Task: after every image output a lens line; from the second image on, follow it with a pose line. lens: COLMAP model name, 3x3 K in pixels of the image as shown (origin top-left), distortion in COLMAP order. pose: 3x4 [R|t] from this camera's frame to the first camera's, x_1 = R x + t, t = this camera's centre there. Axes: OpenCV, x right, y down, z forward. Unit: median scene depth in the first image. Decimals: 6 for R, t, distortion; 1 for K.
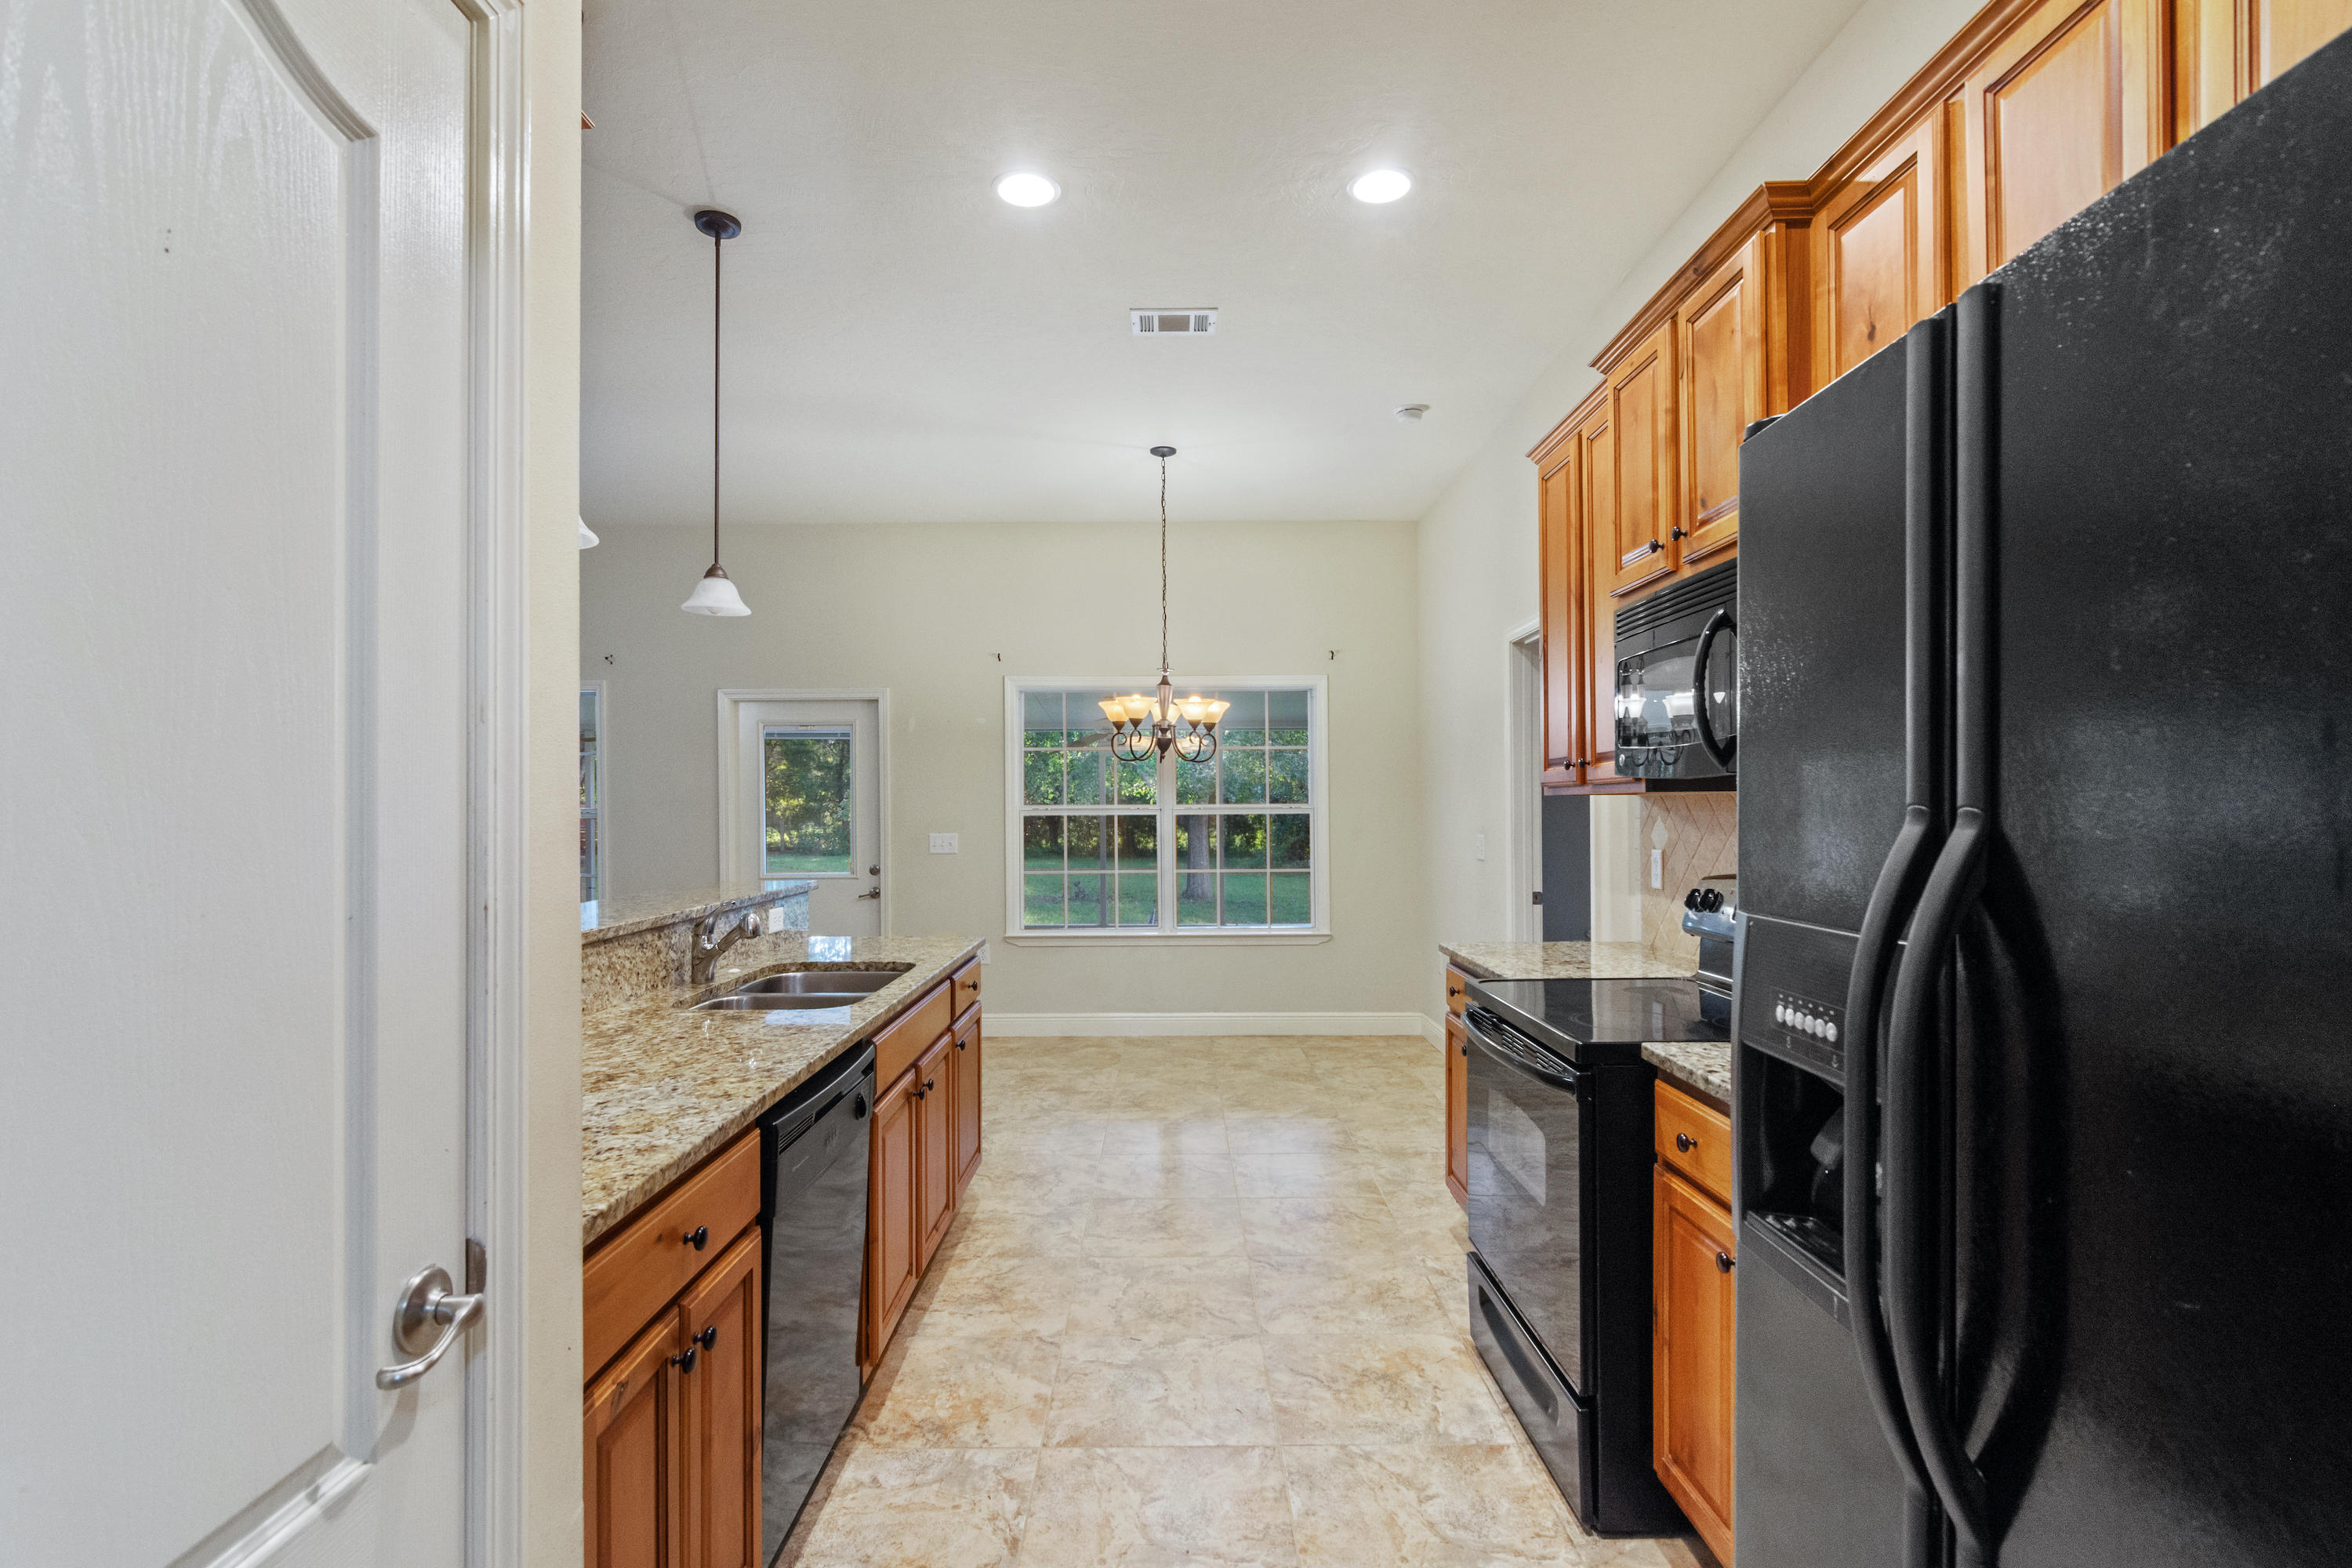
lens RADIAL K [[1133.7, 0, 1166.7], [0, 1133.7, 797.5], [0, 0, 1]] dist [-0.003317, 0.002700]
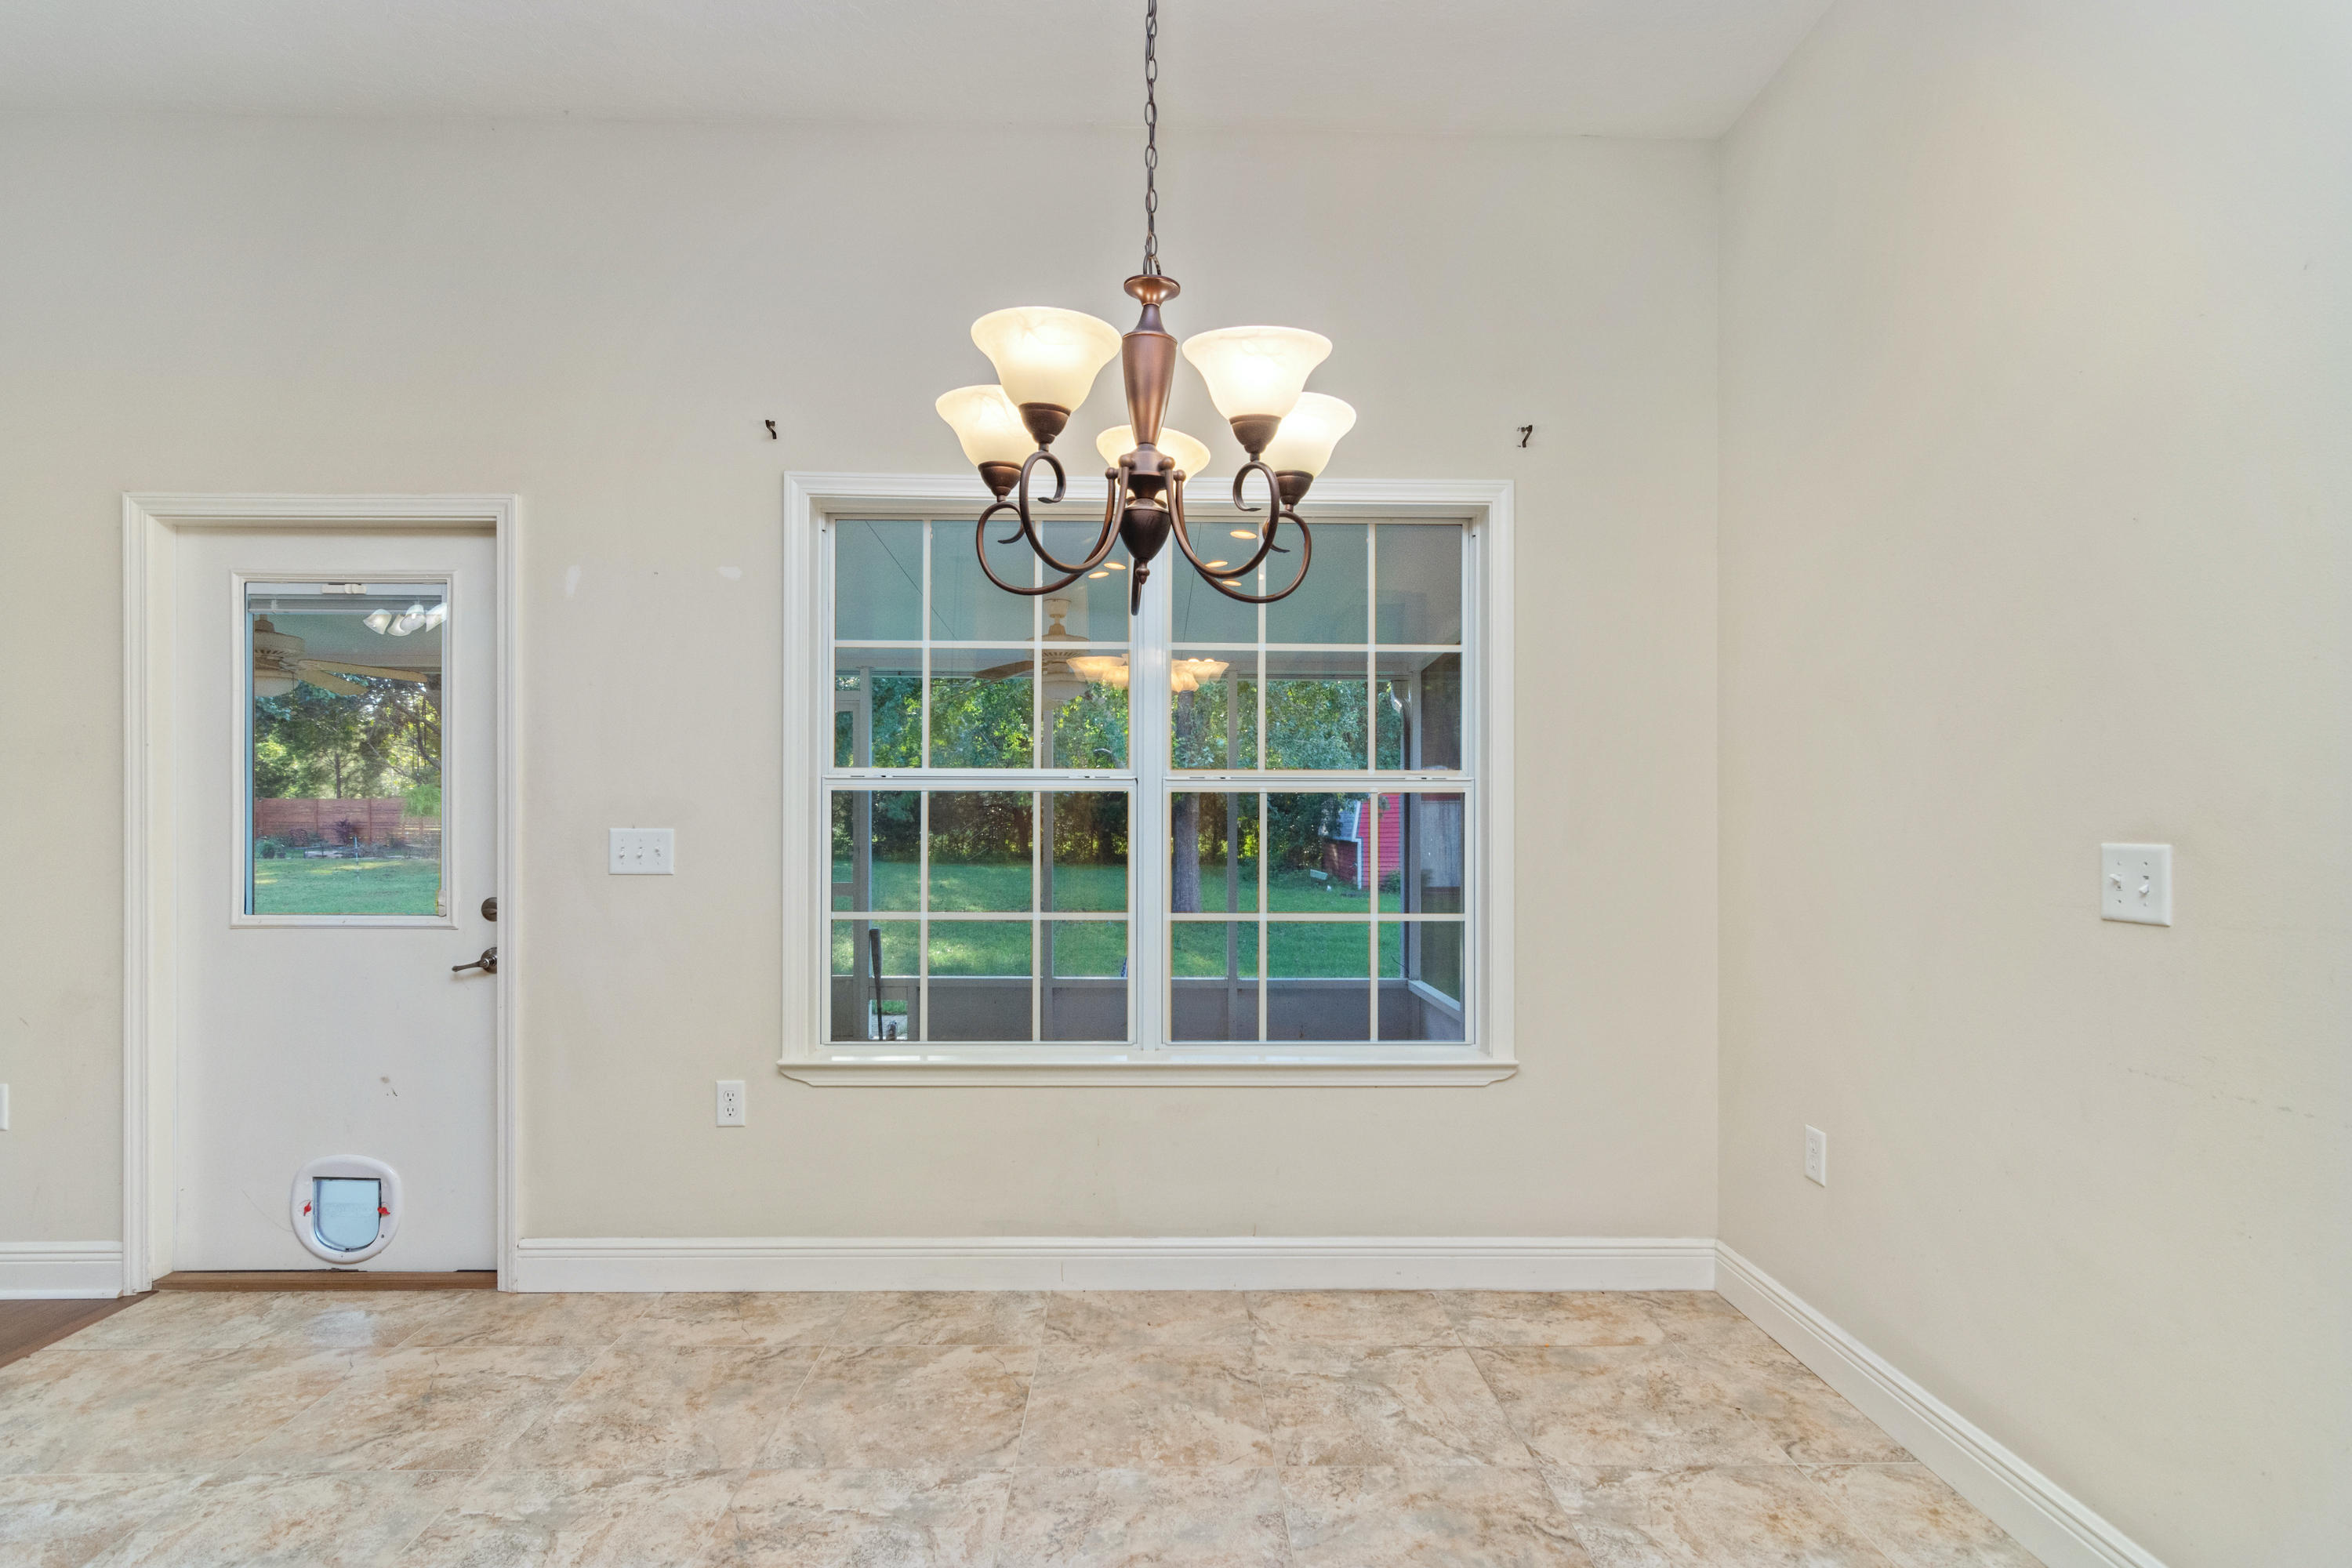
lens RADIAL K [[1133.7, 0, 1180.5], [0, 1133.7, 805.4], [0, 0, 1]] dist [-0.003317, 0.002700]
pose [[0.999484, 0.010873, 0.030211, -0.001471], [-0.011237, 0.999866, 0.011880, 0.015244], [-0.030077, -0.012214, 0.999473, 0.552887]]
